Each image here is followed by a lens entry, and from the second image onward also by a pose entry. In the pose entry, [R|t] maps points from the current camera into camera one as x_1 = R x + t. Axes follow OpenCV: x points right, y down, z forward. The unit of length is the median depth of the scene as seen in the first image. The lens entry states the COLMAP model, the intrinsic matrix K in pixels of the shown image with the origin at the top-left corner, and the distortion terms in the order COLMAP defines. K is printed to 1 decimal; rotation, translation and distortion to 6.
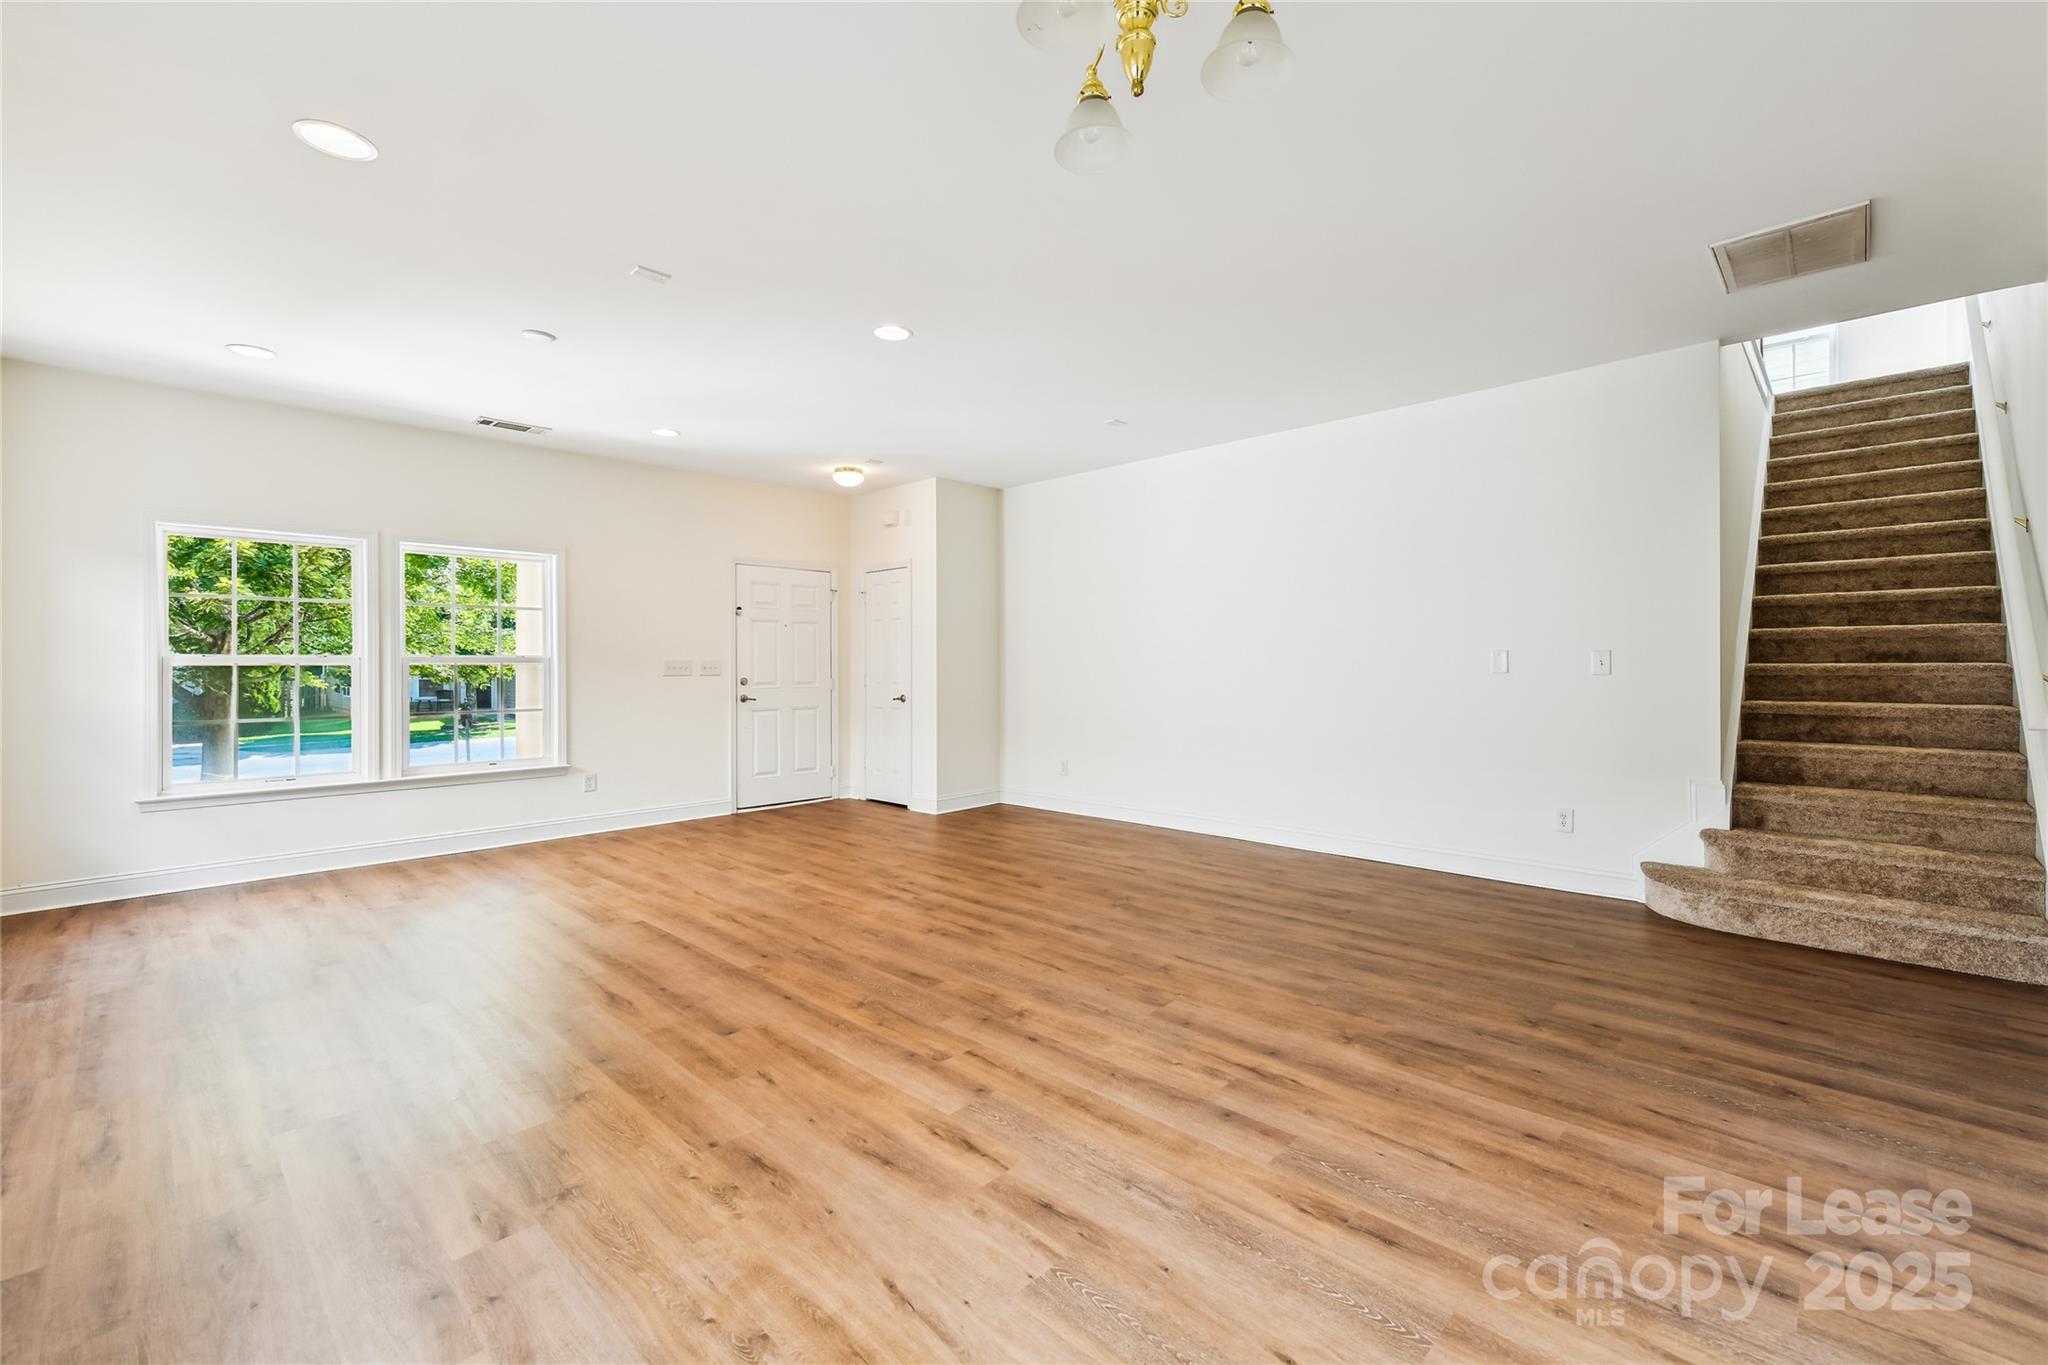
lens RADIAL K [[868.5, 0, 1024.6], [0, 868.5, 663.8], [0, 0, 1]] dist [0.005782, -0.000561]
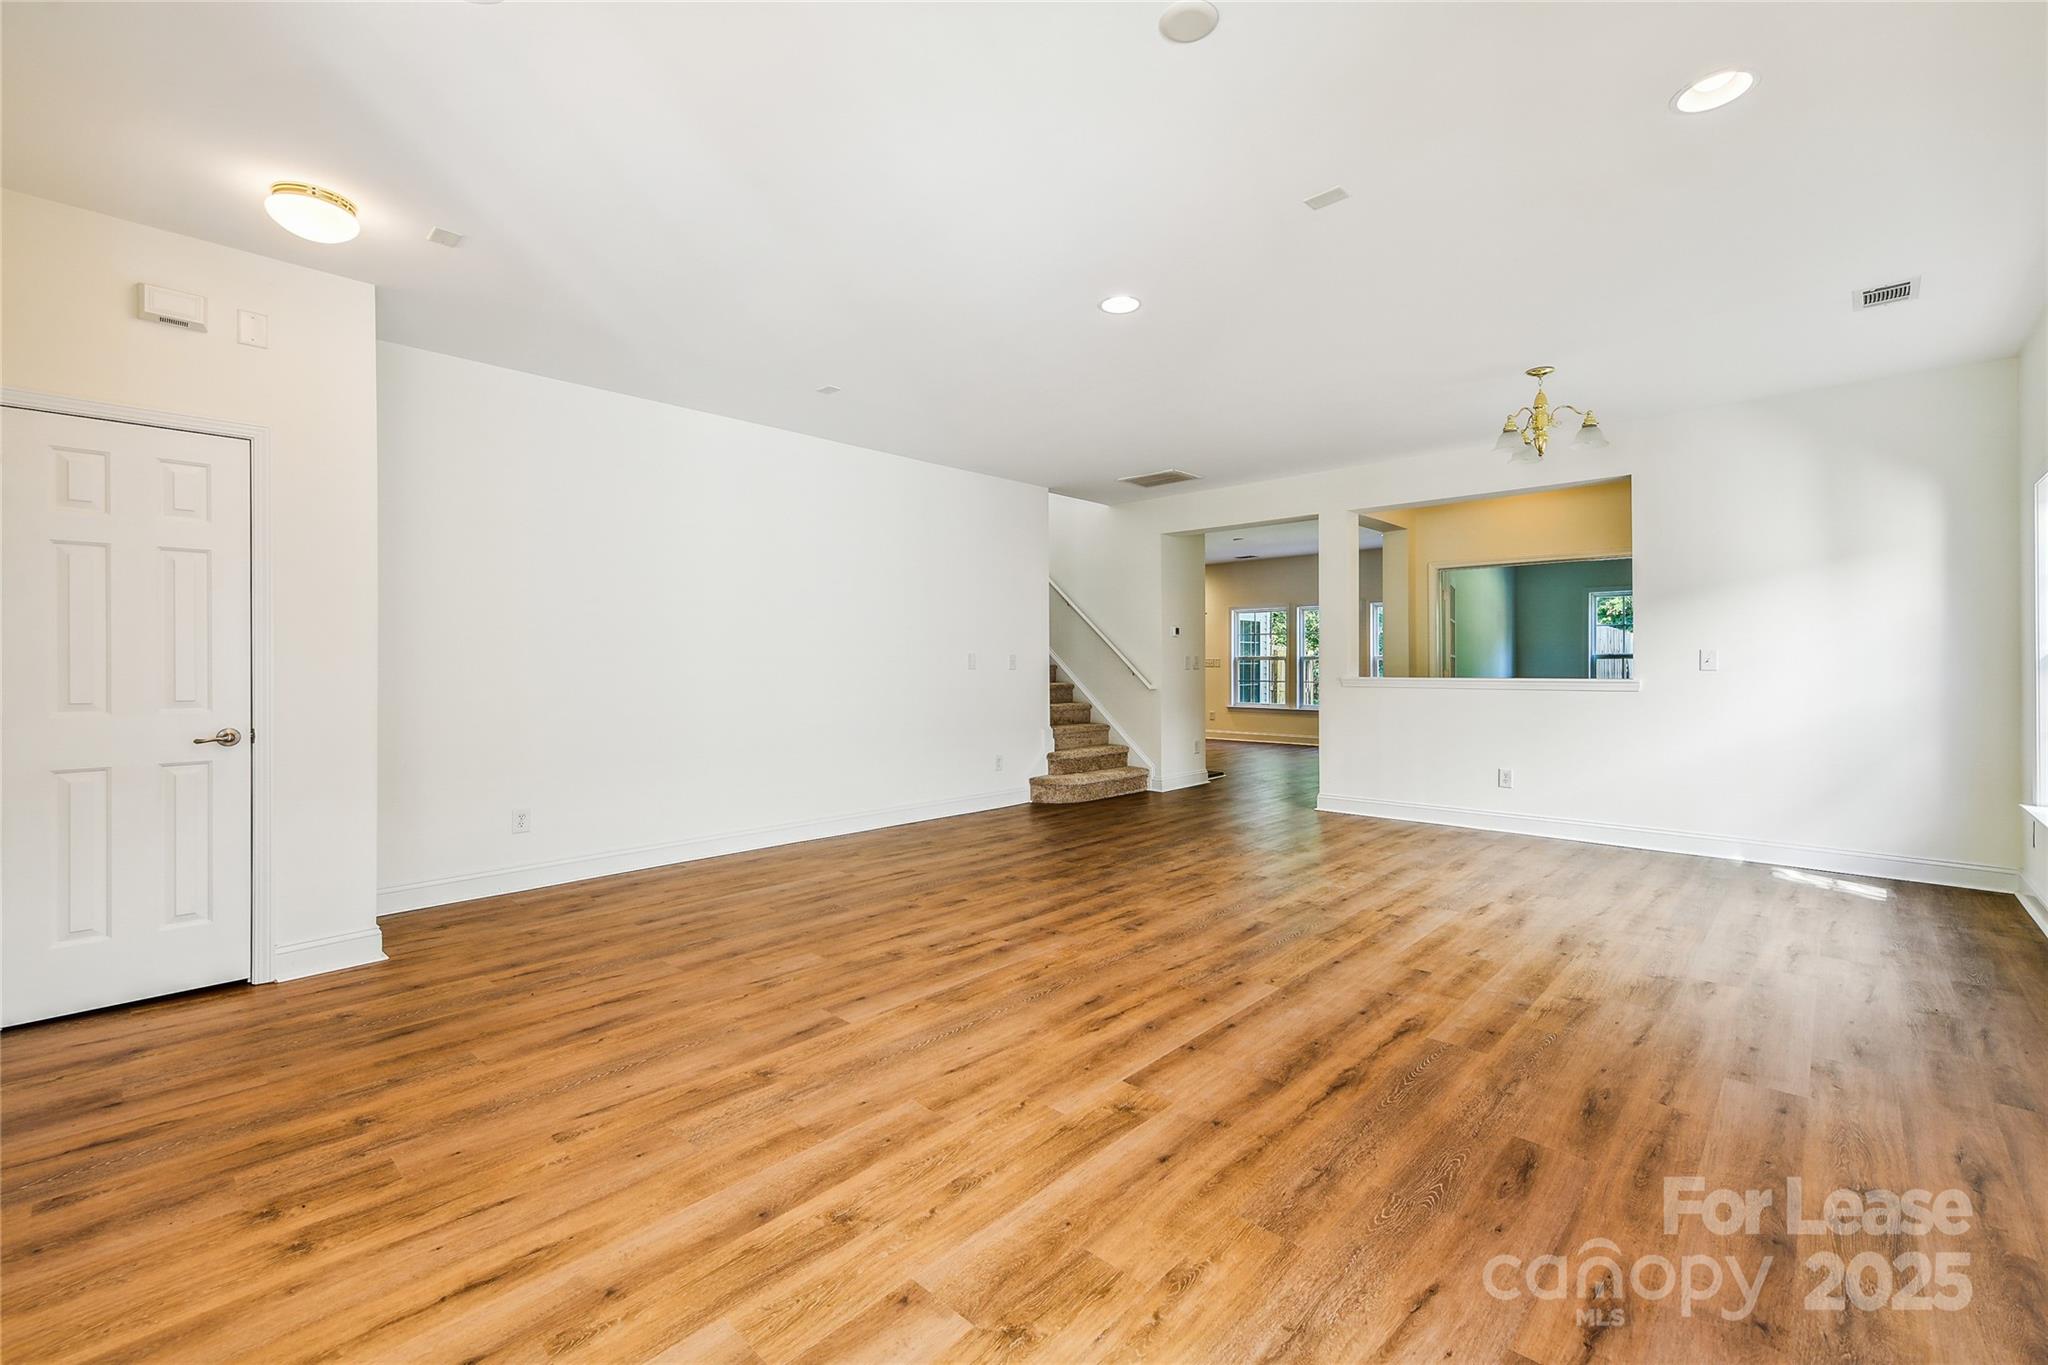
lens RADIAL K [[868.5, 0, 1025.4], [0, 868.5, 680.5], [0, 0, 1]] dist [0.005782, -0.000561]
pose [[-0.019170, -0.016253, 0.999684, -1.116095], [0.000699, 0.999867, 0.016269, 0.006511], [-0.999816, 0.001011, -0.019156, 1.159011]]
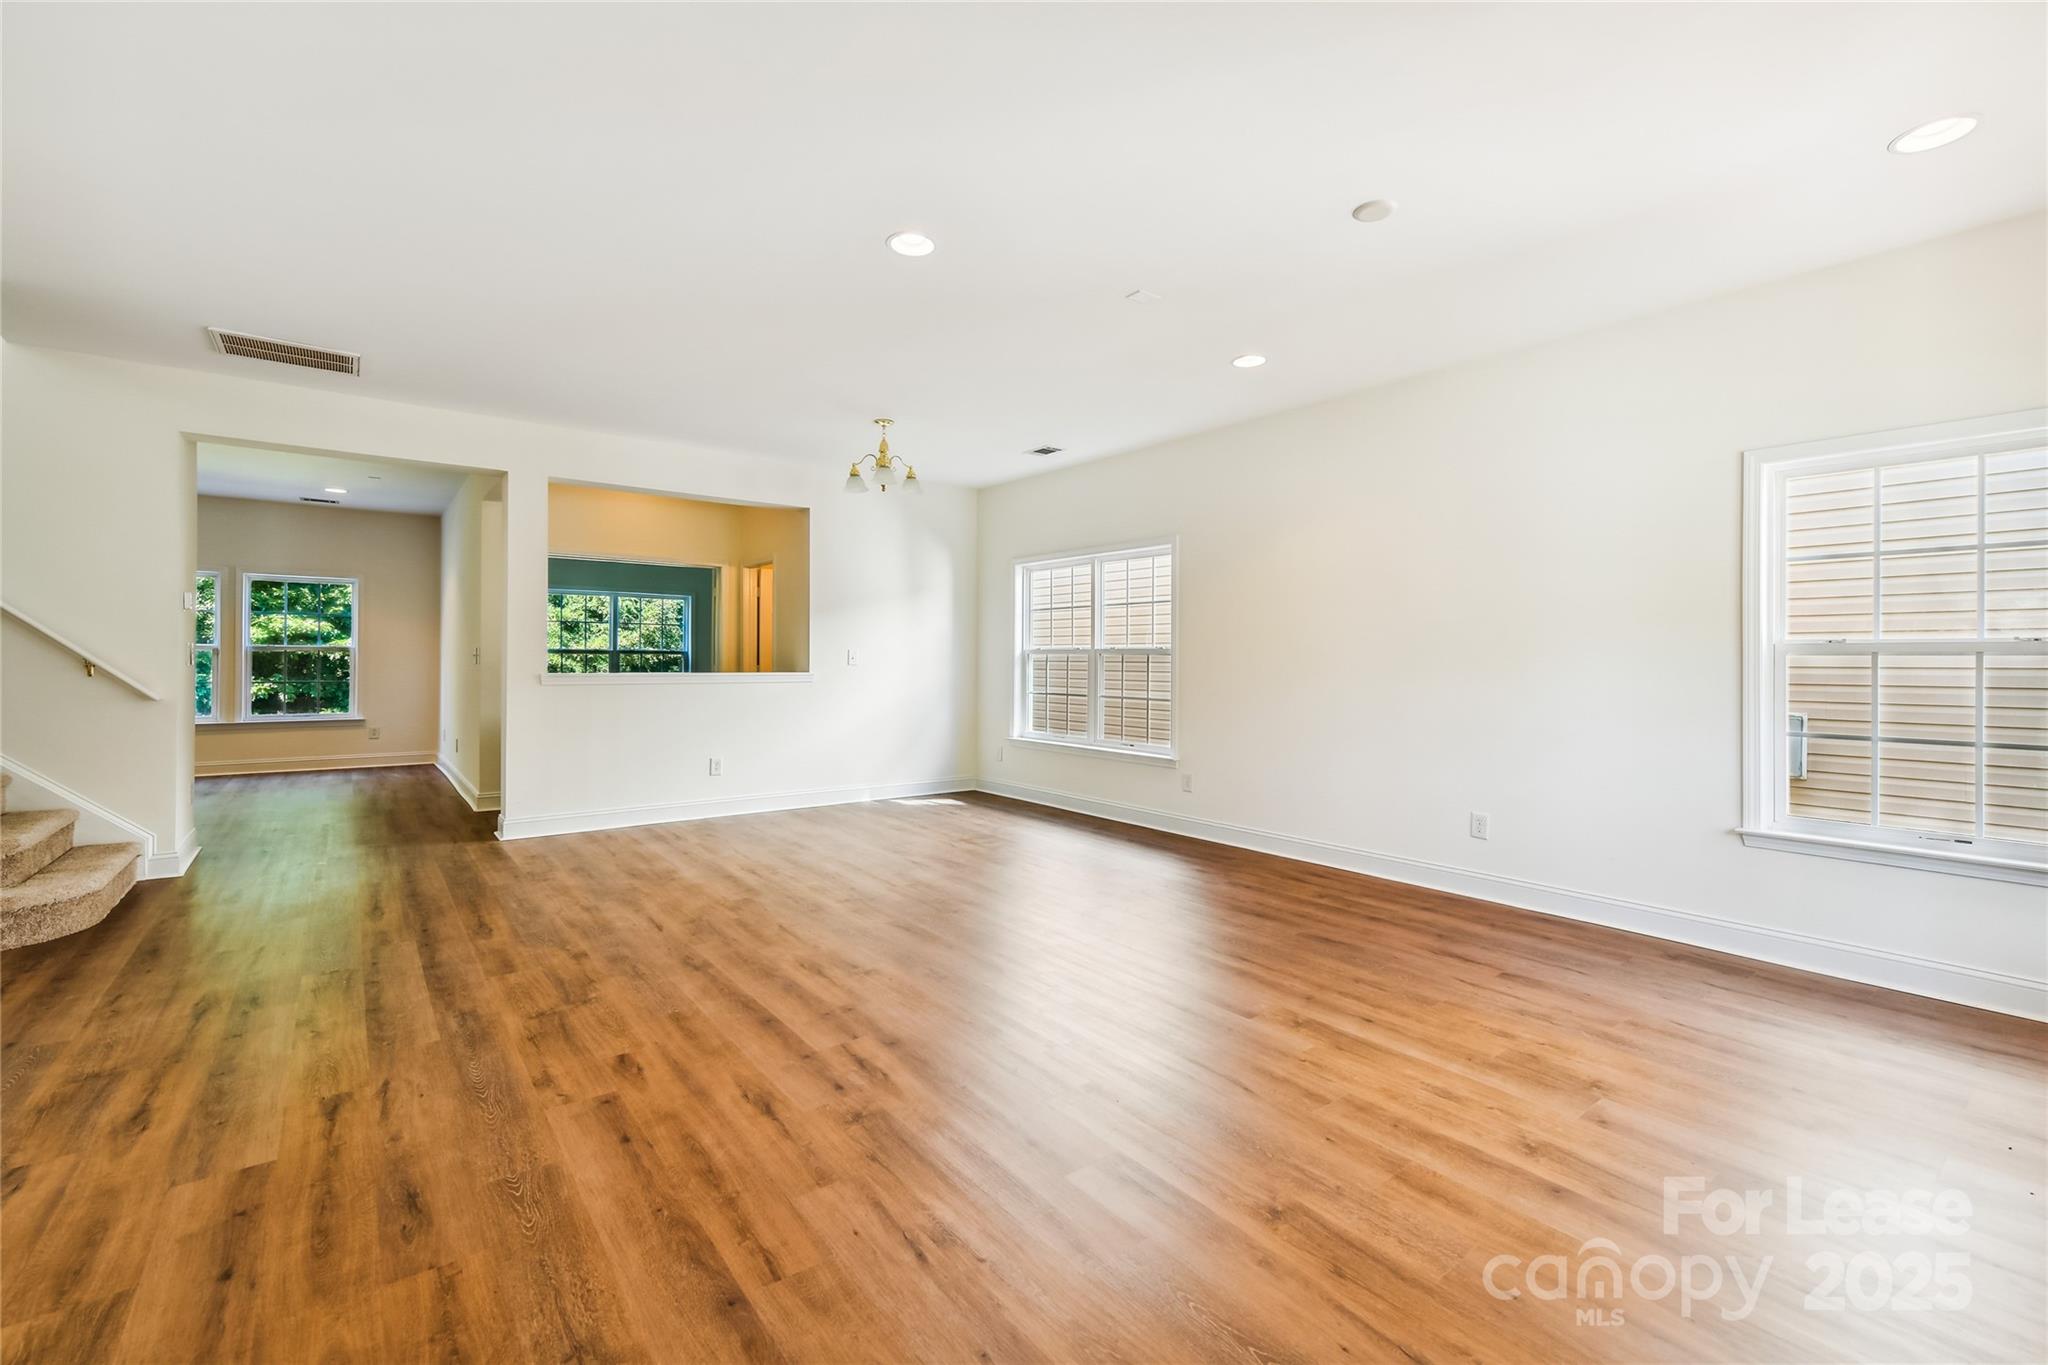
lens RADIAL K [[868.5, 0, 1028.9], [0, 868.5, 665.1], [0, 0, 1]] dist [0.005782, -0.000561]
pose [[-0.991892, -0.005616, 0.126959, -0.377869], [-0.004965, 0.999973, 0.005442, 0.002321], [-0.126986, 0.004767, -0.991893, 1.852187]]
